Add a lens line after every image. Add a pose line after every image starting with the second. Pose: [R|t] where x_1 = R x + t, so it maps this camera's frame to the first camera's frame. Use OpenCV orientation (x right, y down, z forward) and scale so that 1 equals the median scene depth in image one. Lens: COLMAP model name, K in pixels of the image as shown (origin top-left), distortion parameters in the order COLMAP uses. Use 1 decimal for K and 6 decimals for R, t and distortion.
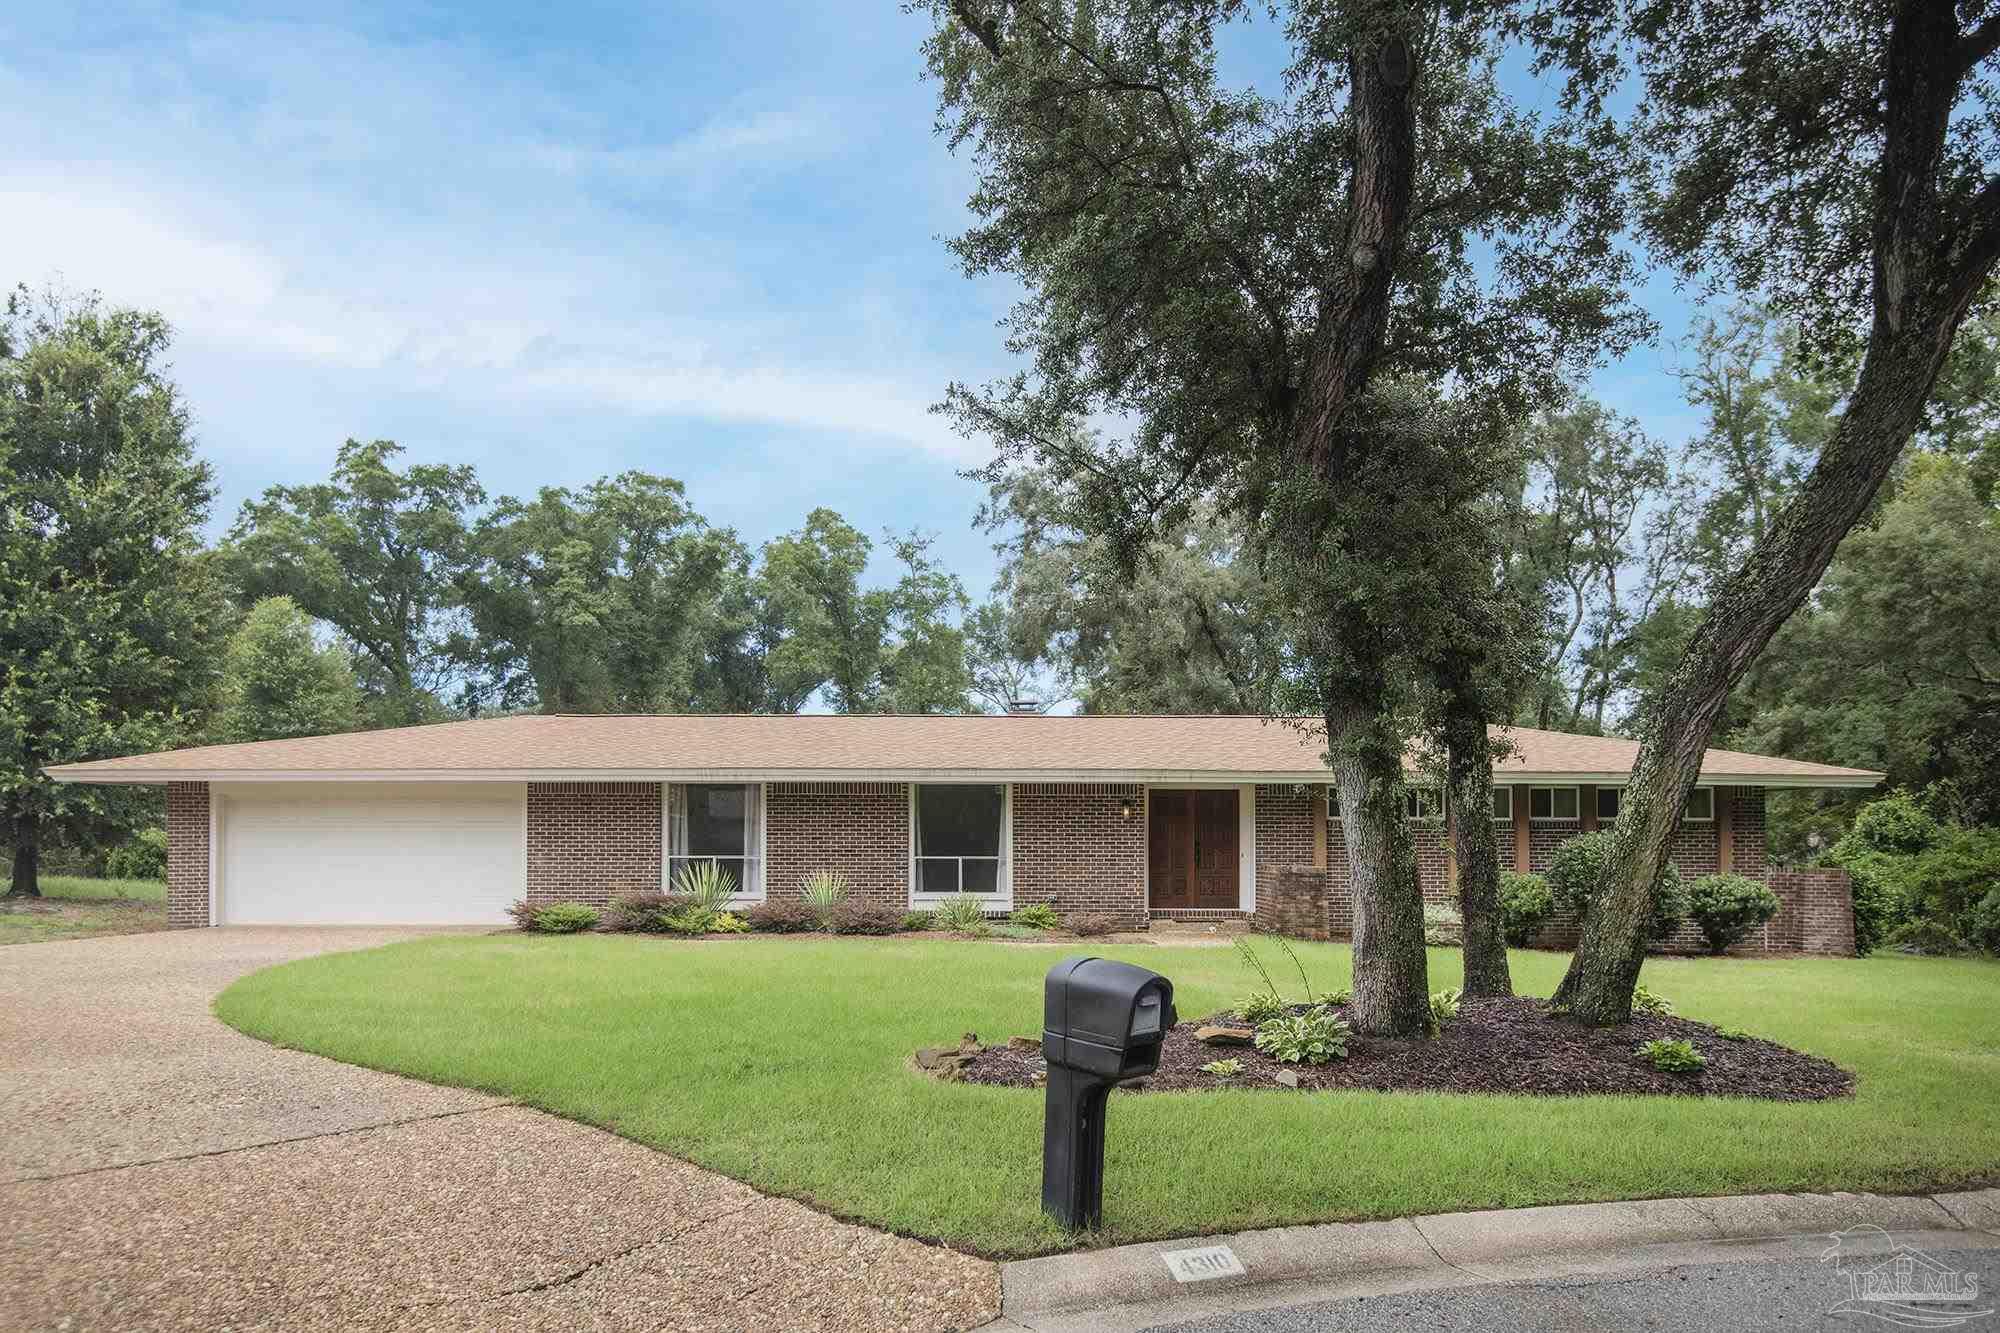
lens RADIAL K [[1360.7, 0, 1031.8], [0, 1360.7, 661.2], [0, 0, 1]] dist [0.027105, 0.000386]
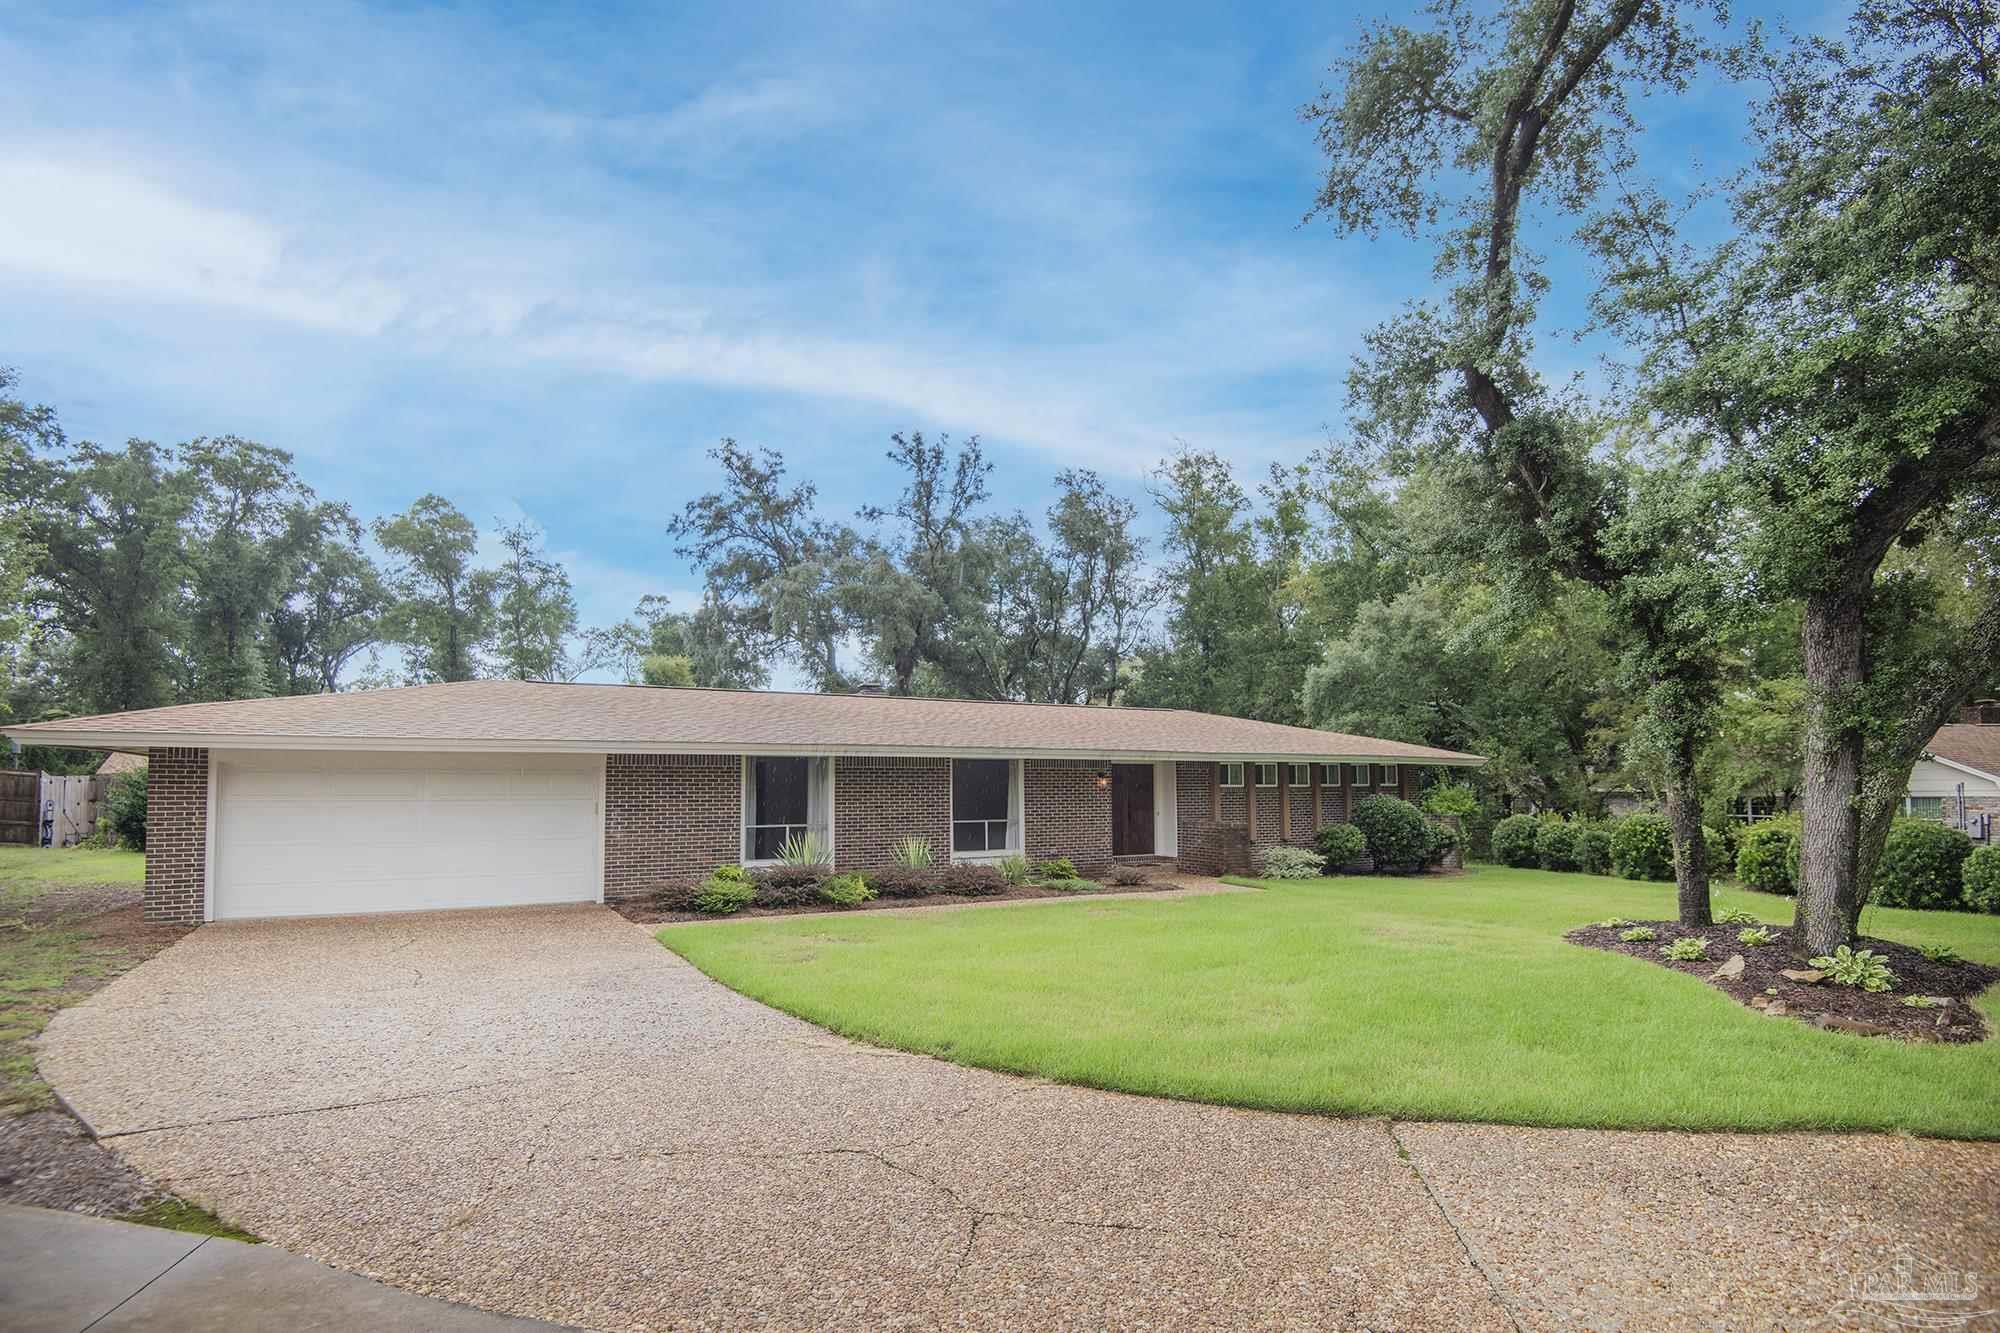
lens RADIAL K [[943.8, 0, 999.9], [0, 943.8, 604.0], [0, 0, 1]] dist [-0.000678, -0.009923]
pose [[0.867559, 0.087340, 0.489605, -0.131205], [-0.063556, 0.995857, -0.065030, 0.001705], [-0.493256, 0.025300, 0.869516, 0.072836]]
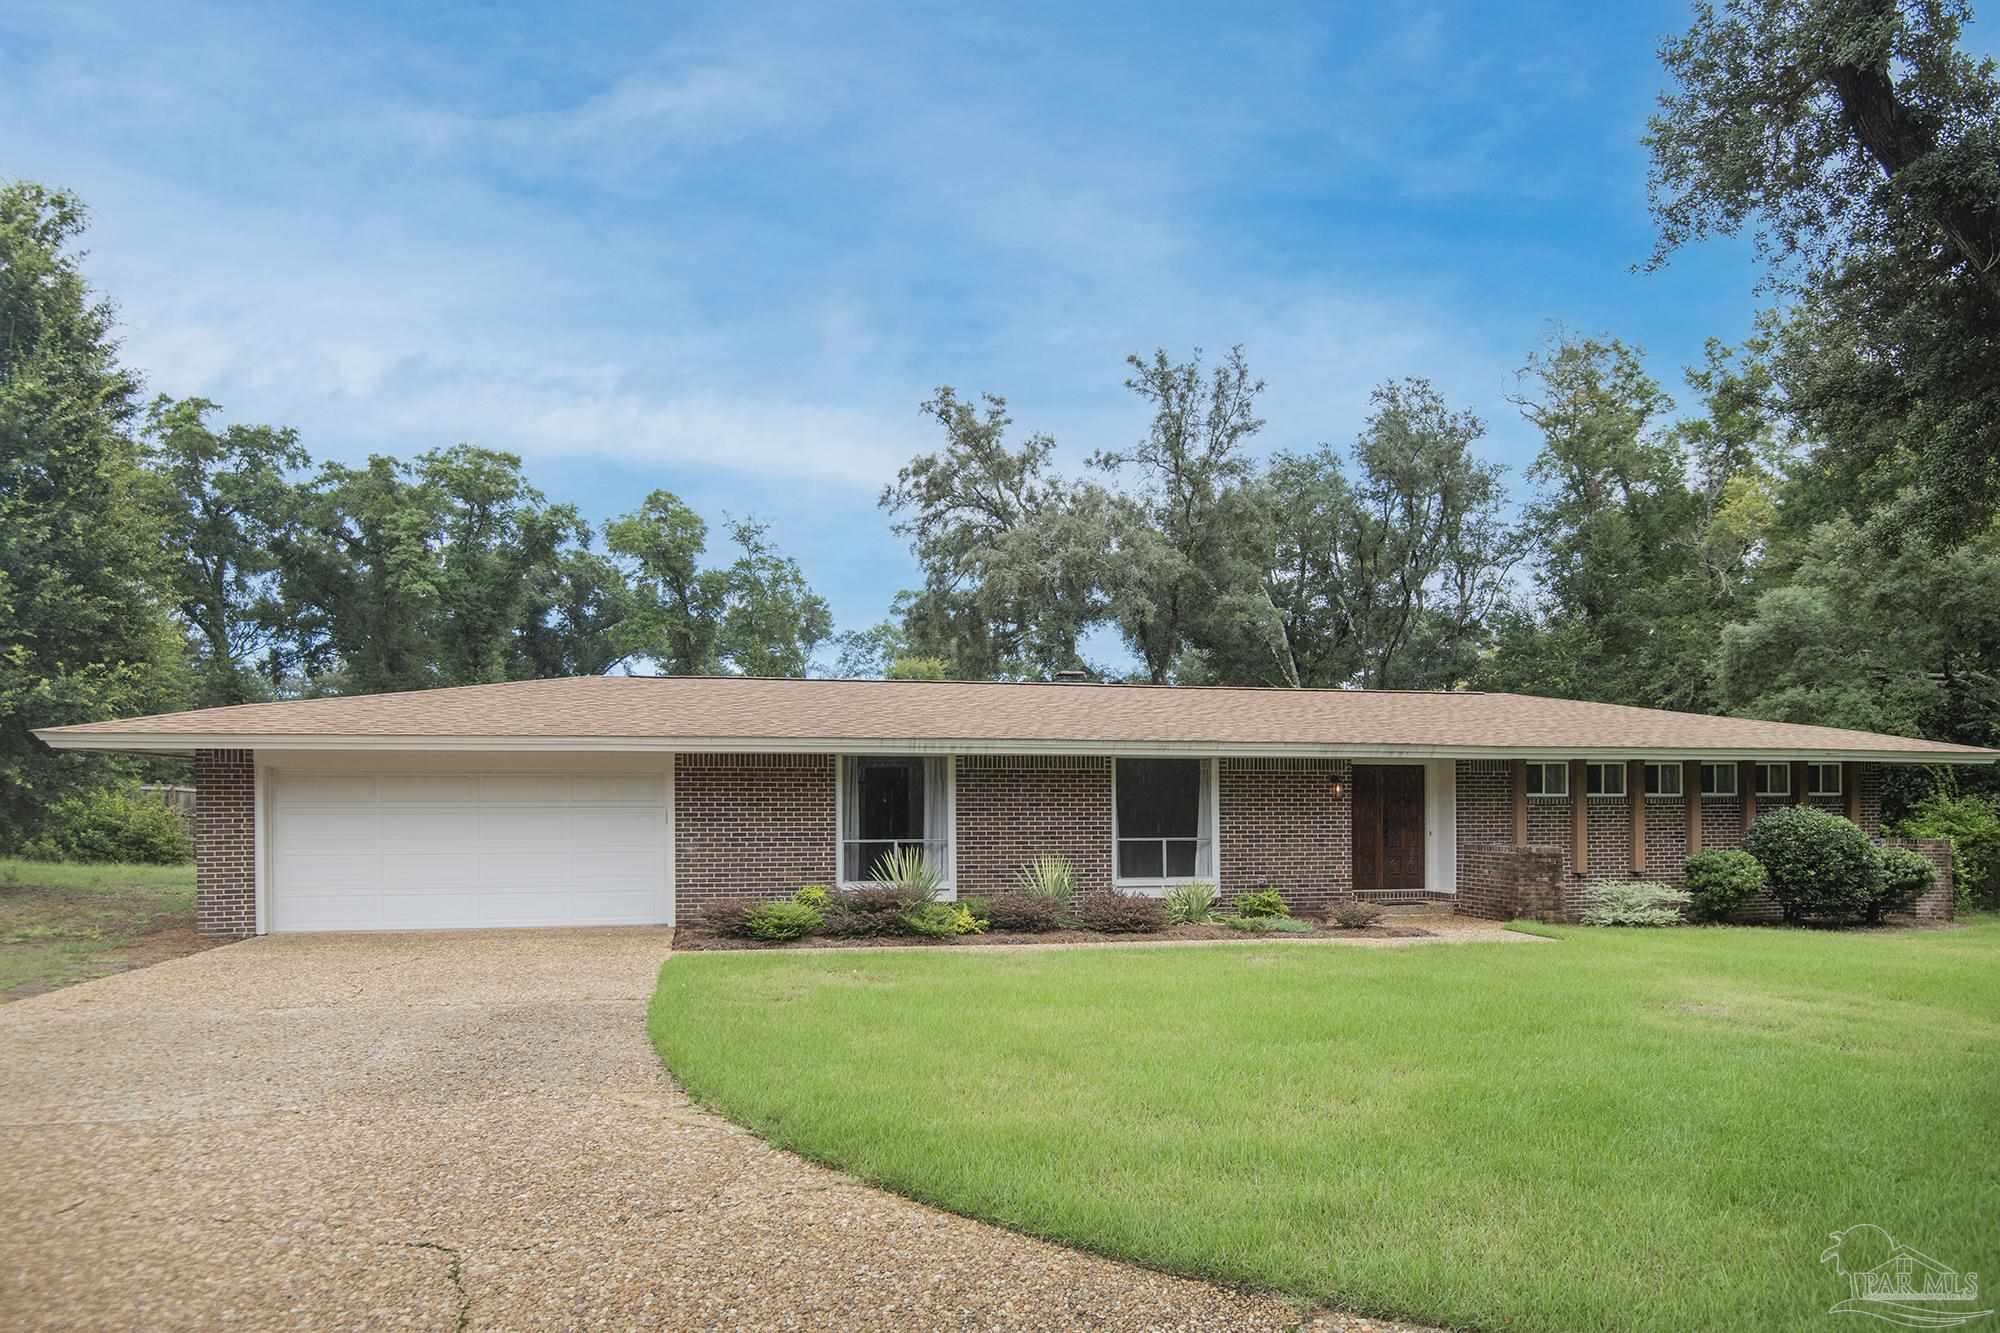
lens RADIAL K [[1161.3, 0, 1000.0], [0, 1161.3, 666.5], [0, 0, 1]] dist [0.000189, -0.002040]
pose [[0.977528, 0.020088, 0.209844, -0.090607], [-0.023325, 0.999644, 0.012960, 0.006161], [-0.209509, -0.017563, 0.977649, 0.075290]]
